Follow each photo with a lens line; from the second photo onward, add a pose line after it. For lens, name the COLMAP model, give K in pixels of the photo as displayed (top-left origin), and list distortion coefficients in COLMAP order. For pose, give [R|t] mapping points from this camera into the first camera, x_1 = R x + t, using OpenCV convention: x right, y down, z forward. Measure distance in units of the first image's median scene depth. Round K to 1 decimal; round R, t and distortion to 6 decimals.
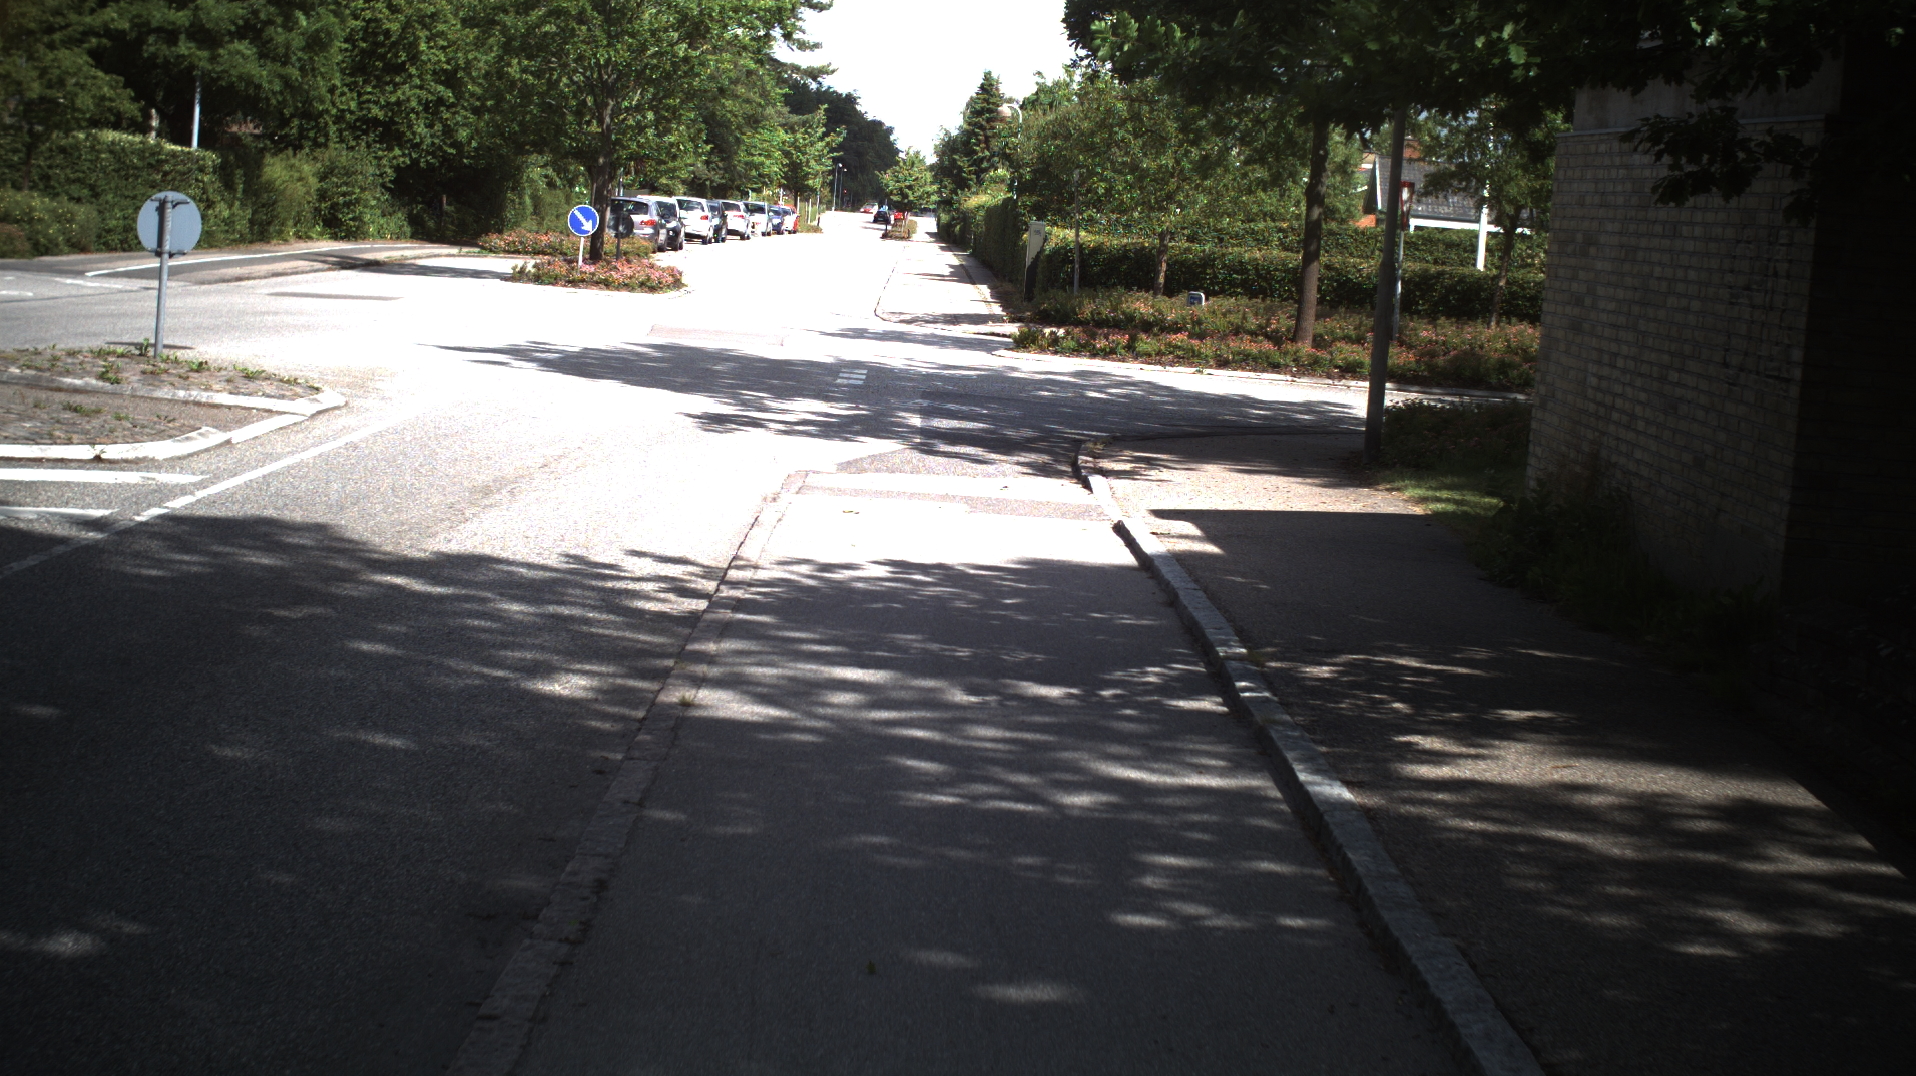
lens RADIAL K [[3564.9, 0, 965.2], [0, 3564.9, 537.0], [0, 0, 1]] dist [-0.248187, 0.000000]
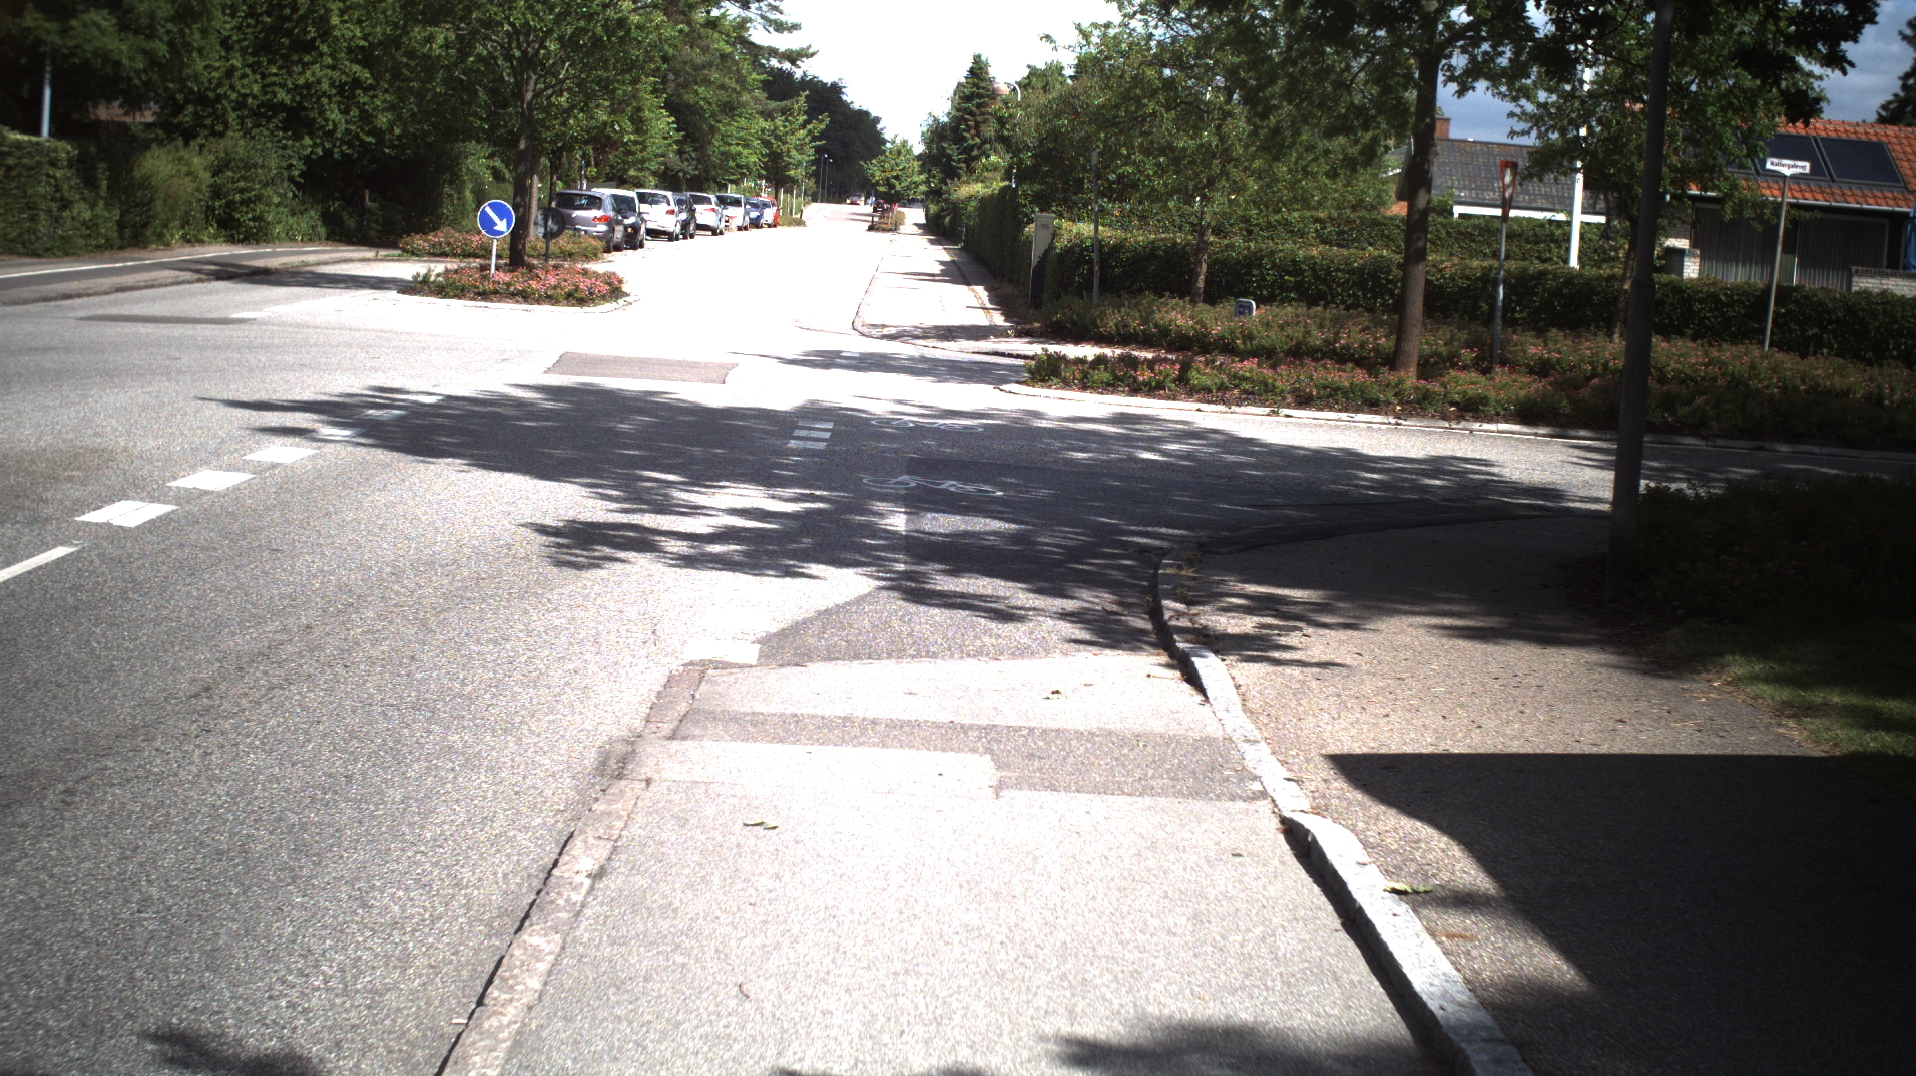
lens RADIAL K [[3564.9, 0, 947.6], [0, 3564.9, 536.0], [0, 0, 1]] dist [-0.248187, 0.000000]
pose [[0.999947, -0.010025, -0.002532, -0.001224], [0.010031, 0.999947, 0.002465, -0.012506], [0.002507, -0.002490, 0.999994, 0.133769]]
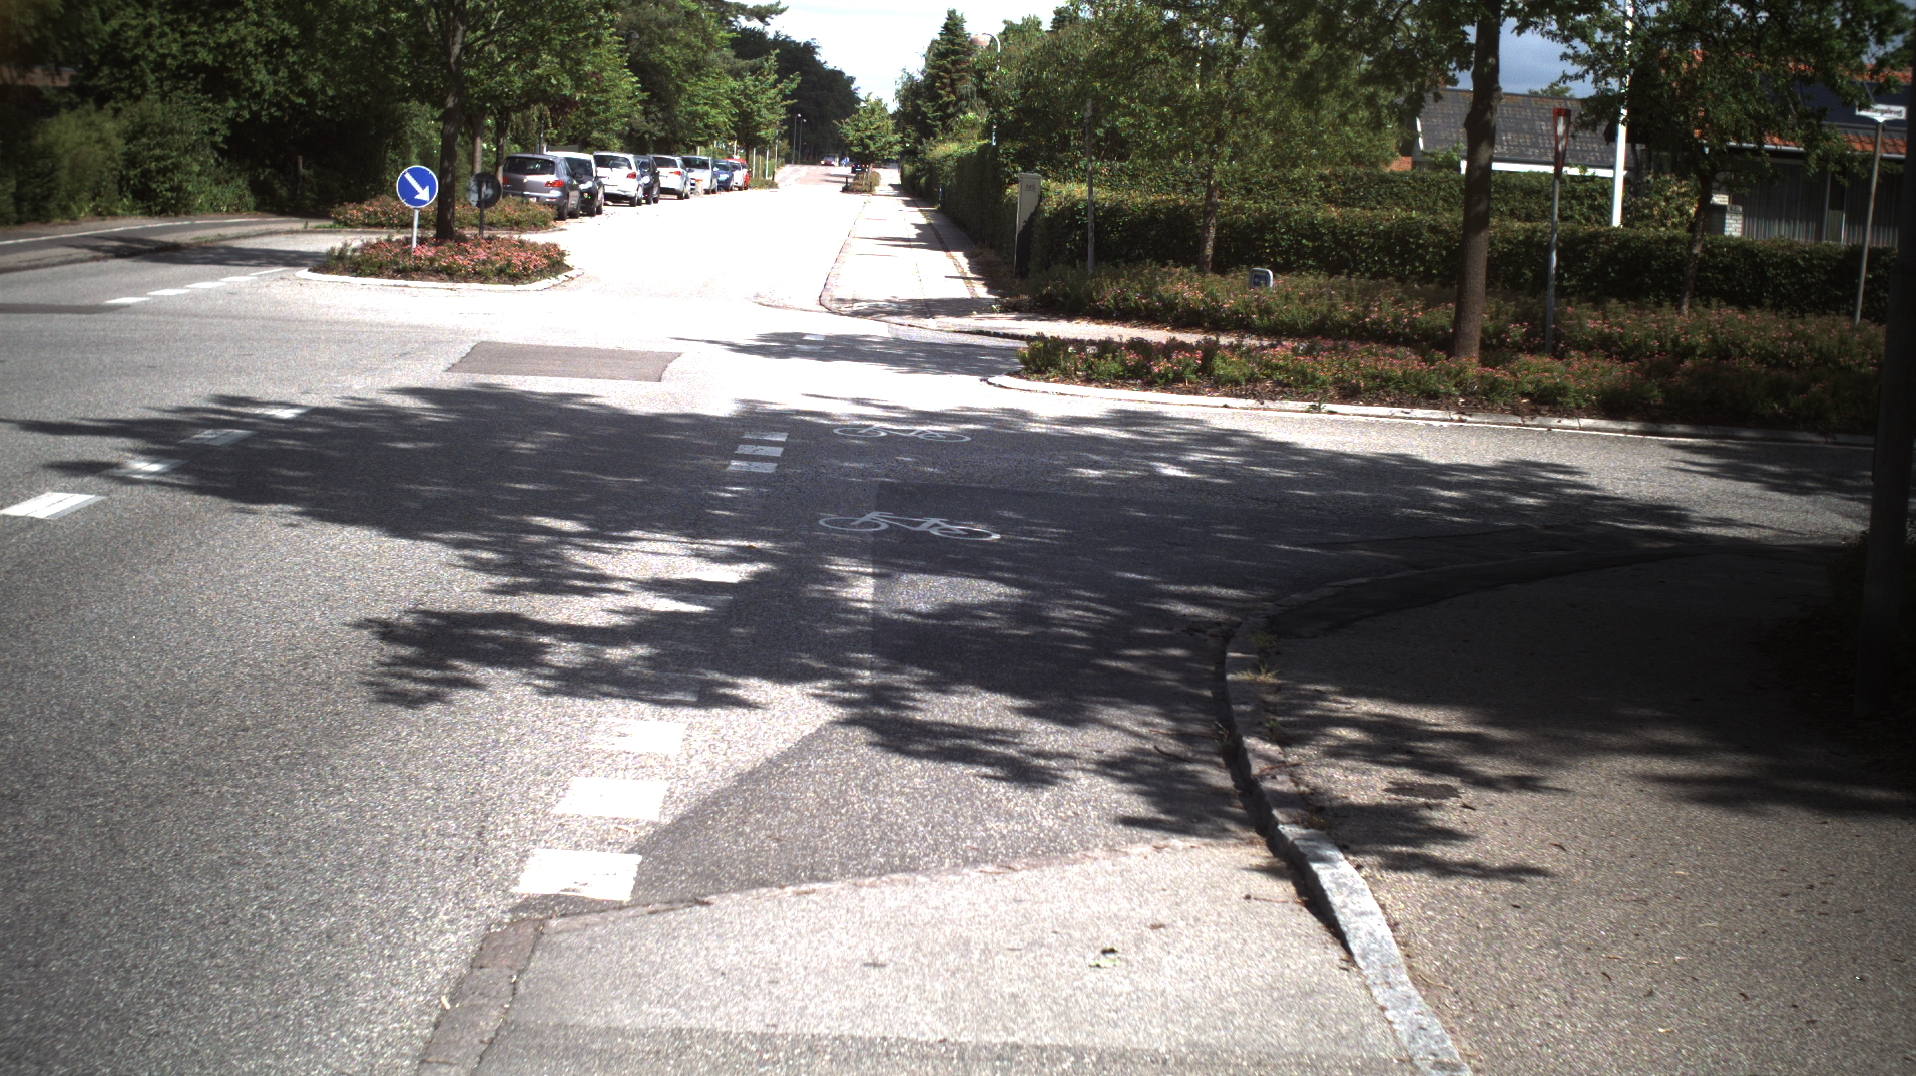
lens RADIAL K [[3564.9, 0, 962.0], [0, 3564.9, 542.5], [0, 0, 1]] dist [-0.248187, 0.000000]
pose [[0.999753, -0.021036, 0.007140, -0.001446], [0.020921, 0.999657, 0.015731, -0.018633], [-0.007469, -0.015578, 0.999851, 0.200755]]
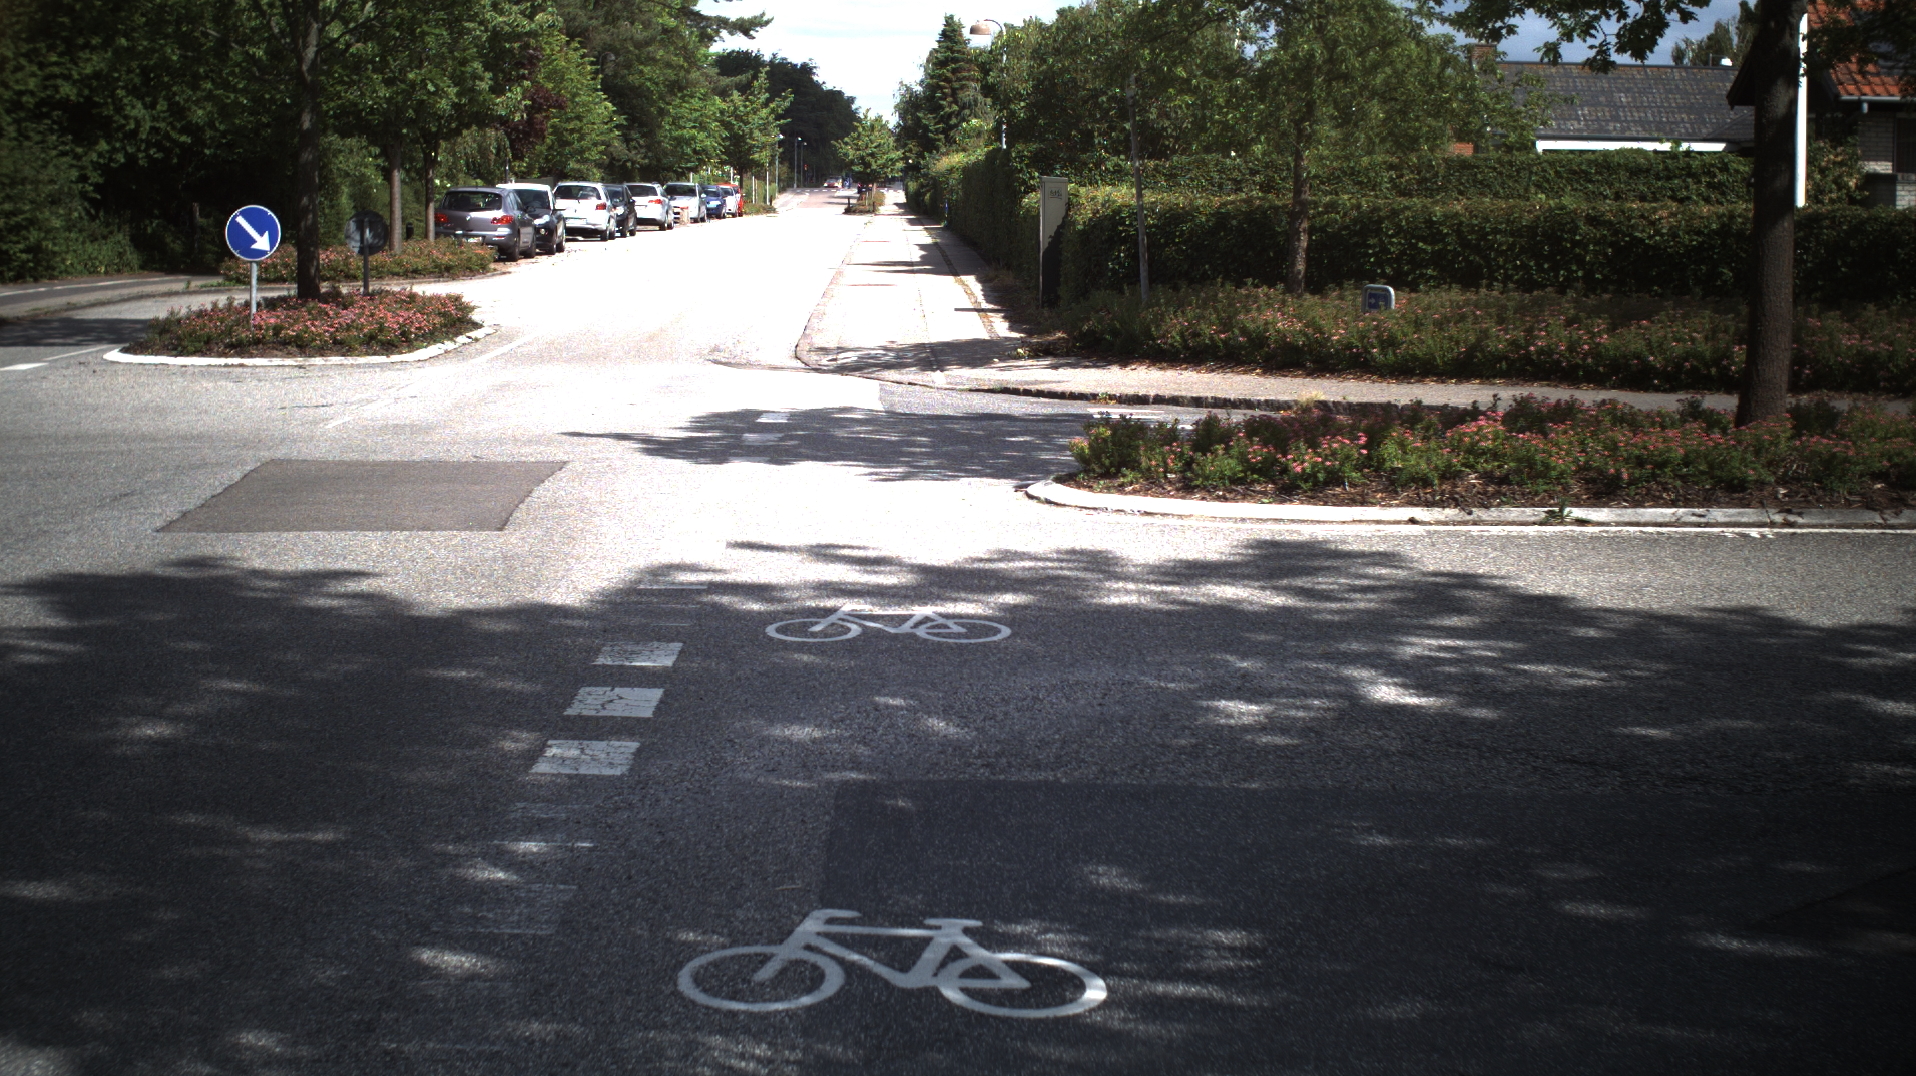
lens RADIAL K [[3564.9, 0, 948.8], [0, 3564.9, 528.3], [0, 0, 1]] dist [-0.248187, 0.000000]
pose [[0.997438, -0.071475, -0.003011, -0.000428], [0.071494, 0.997419, 0.006634, -0.029120], [0.002529, -0.006832, 0.999973, 0.334623]]
